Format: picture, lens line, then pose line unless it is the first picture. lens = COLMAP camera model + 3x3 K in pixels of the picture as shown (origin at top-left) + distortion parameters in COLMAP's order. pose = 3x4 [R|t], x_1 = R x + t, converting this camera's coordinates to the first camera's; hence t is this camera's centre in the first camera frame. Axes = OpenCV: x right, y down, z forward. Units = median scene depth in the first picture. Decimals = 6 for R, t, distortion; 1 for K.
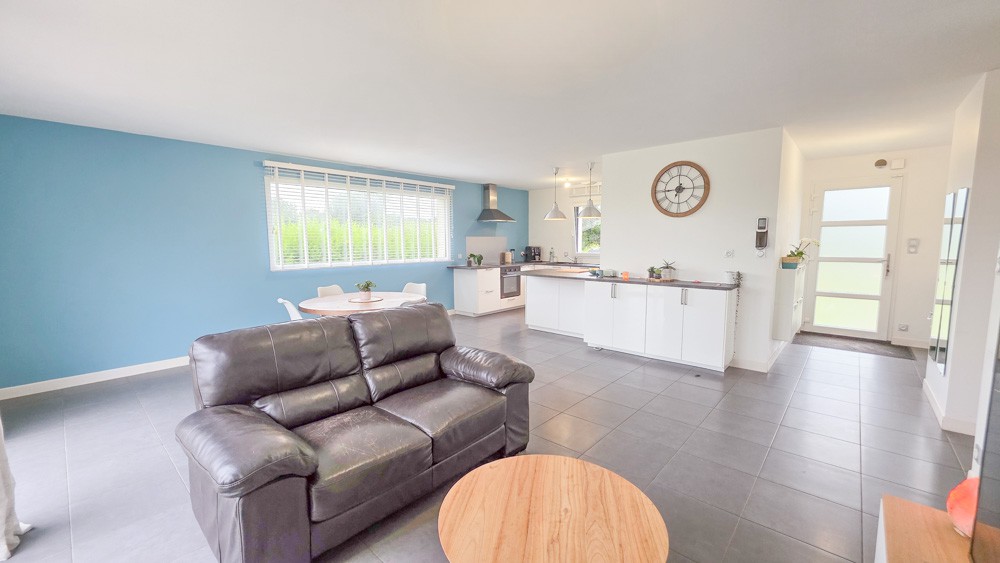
lens RADIAL K [[397.9, 0, 498.6], [0, 397.9, 283.2], [0, 0, 1]] dist [0.000721, 0.000283]
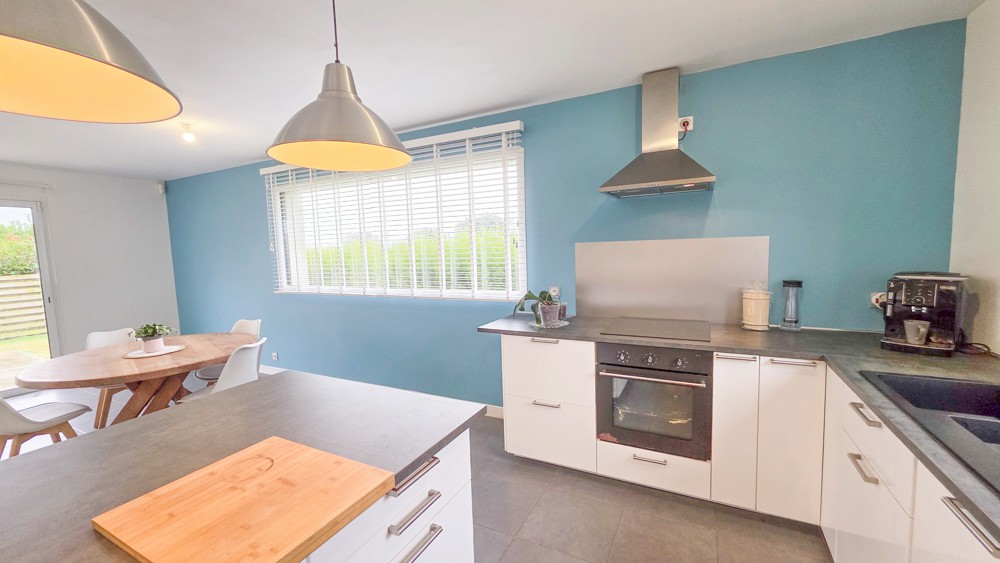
lens RADIAL K [[397.9, 0, 498.6], [0, 397.9, 283.2], [0, 0, 1]] dist [0.000721, 0.000283]
pose [[0.252120, 0.083330, -0.964101, 0.286281], [-0.074014, 0.995028, 0.066648, -0.102626], [0.964861, 0.054554, 0.257034, 0.867132]]
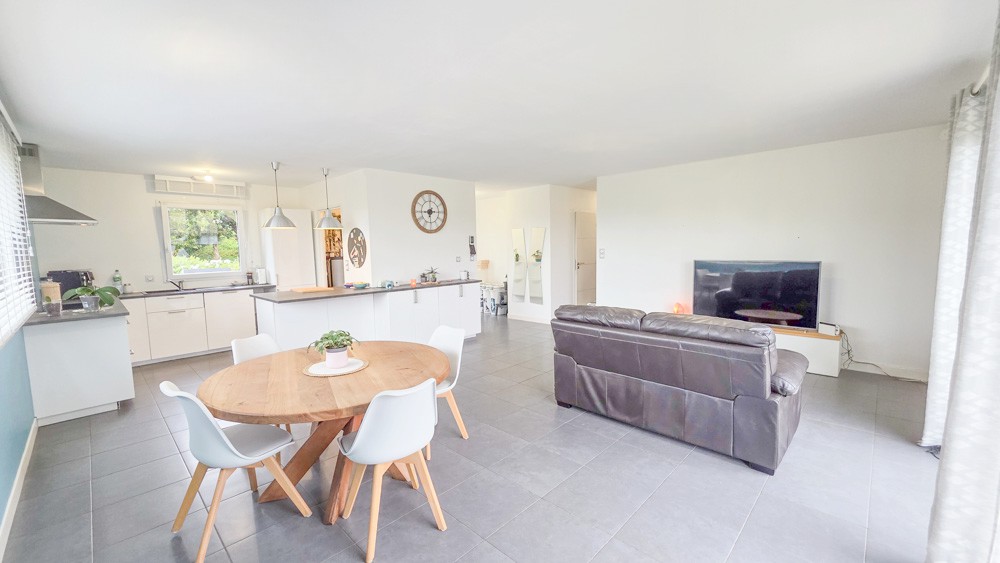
lens RADIAL K [[397.9, 0, 498.6], [0, 397.9, 283.2], [0, 0, 1]] dist [0.000721, 0.000283]
pose [[0.035630, -0.098219, 0.994527, -0.530048], [0.124901, 0.987793, 0.093079, -0.062158], [-0.991529, 0.120901, 0.047463, 0.466110]]
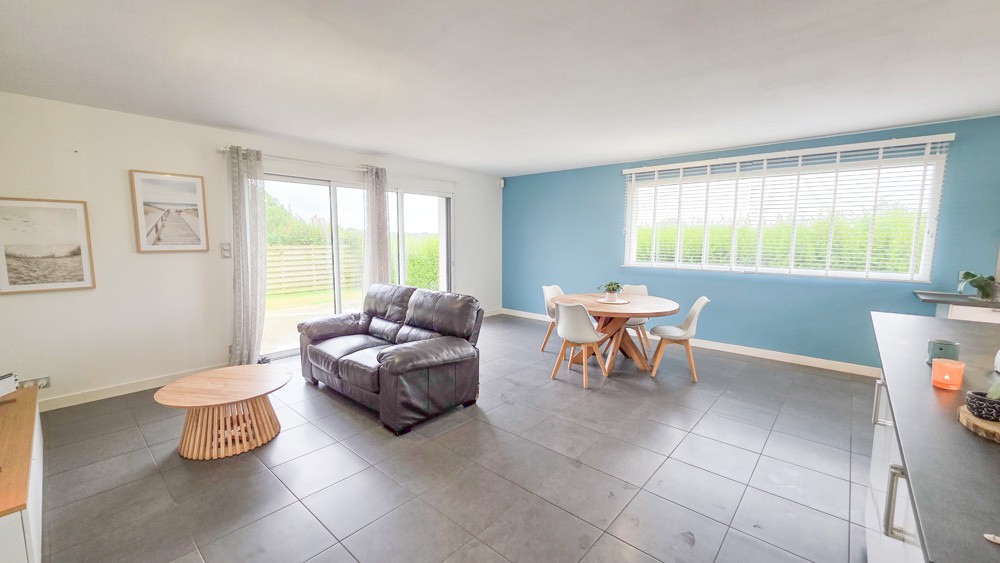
lens RADIAL K [[397.9, 0, 498.6], [0, 397.9, 283.2], [0, 0, 1]] dist [0.000721, 0.000283]
pose [[0.007920, 0.116601, -0.993147, 0.392200], [-0.114424, 0.986760, 0.114939, -0.051226], [0.993400, 0.112730, 0.021157, 0.437365]]
